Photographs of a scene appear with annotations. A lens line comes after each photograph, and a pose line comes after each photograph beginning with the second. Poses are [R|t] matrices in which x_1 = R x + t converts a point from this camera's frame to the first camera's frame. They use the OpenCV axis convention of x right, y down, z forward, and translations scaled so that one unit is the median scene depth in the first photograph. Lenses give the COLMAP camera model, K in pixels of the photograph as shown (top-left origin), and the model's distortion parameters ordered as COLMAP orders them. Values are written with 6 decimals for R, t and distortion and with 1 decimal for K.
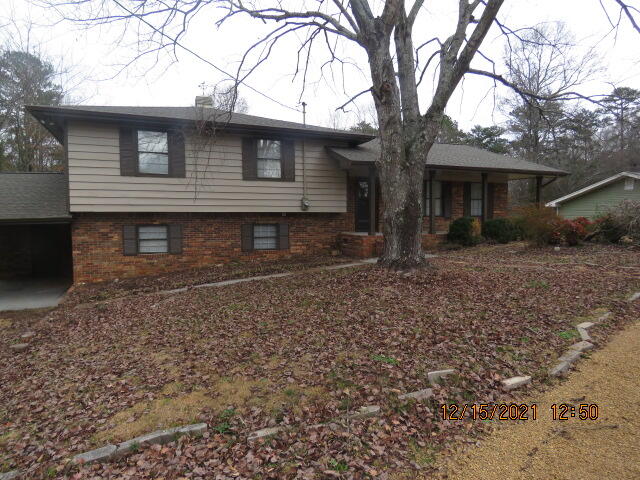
lens RADIAL K [[405.7, 0, 318.4], [0, 405.7, 240.5], [0, 0, 1]] dist [-0.012841, 0.005201]
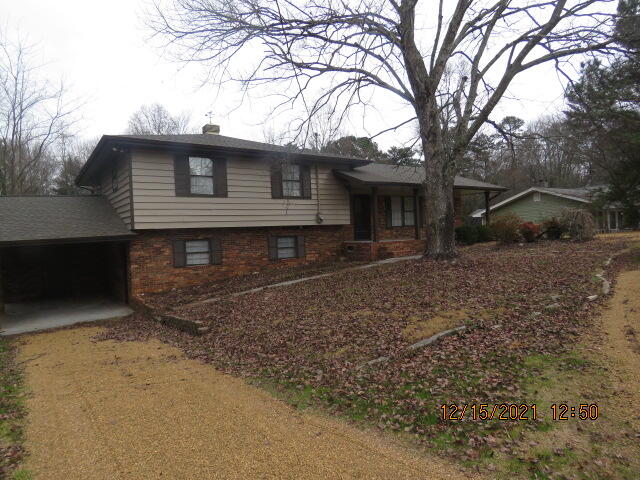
lens RADIAL K [[405.7, 0, 320.1], [0, 405.7, 237.8], [0, 0, 1]] dist [-0.012841, 0.005201]
pose [[0.977585, -0.037203, 0.207229, -0.284345], [0.047649, 0.997821, -0.045647, 0.022332], [-0.205079, 0.054498, 0.977227, -0.153023]]
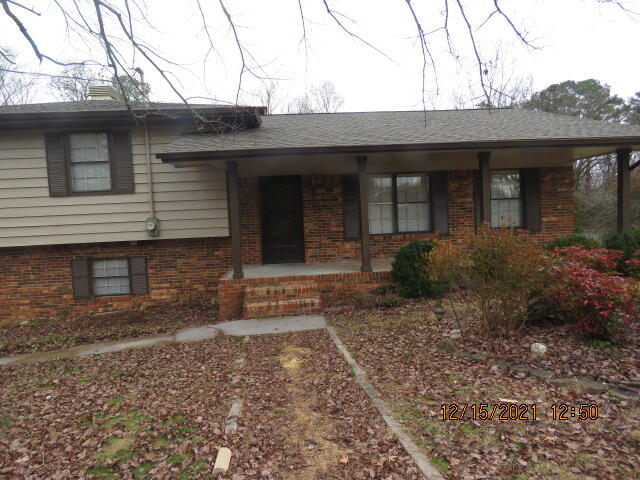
lens RADIAL K [[405.7, 0, 319.4], [0, 405.7, 243.3], [0, 0, 1]] dist [-0.012841, 0.005201]
pose [[0.938186, -0.018718, -0.345625, 0.444999], [0.021865, 0.999747, 0.005210, -0.062844], [0.345440, -0.012445, 0.938358, 0.499996]]
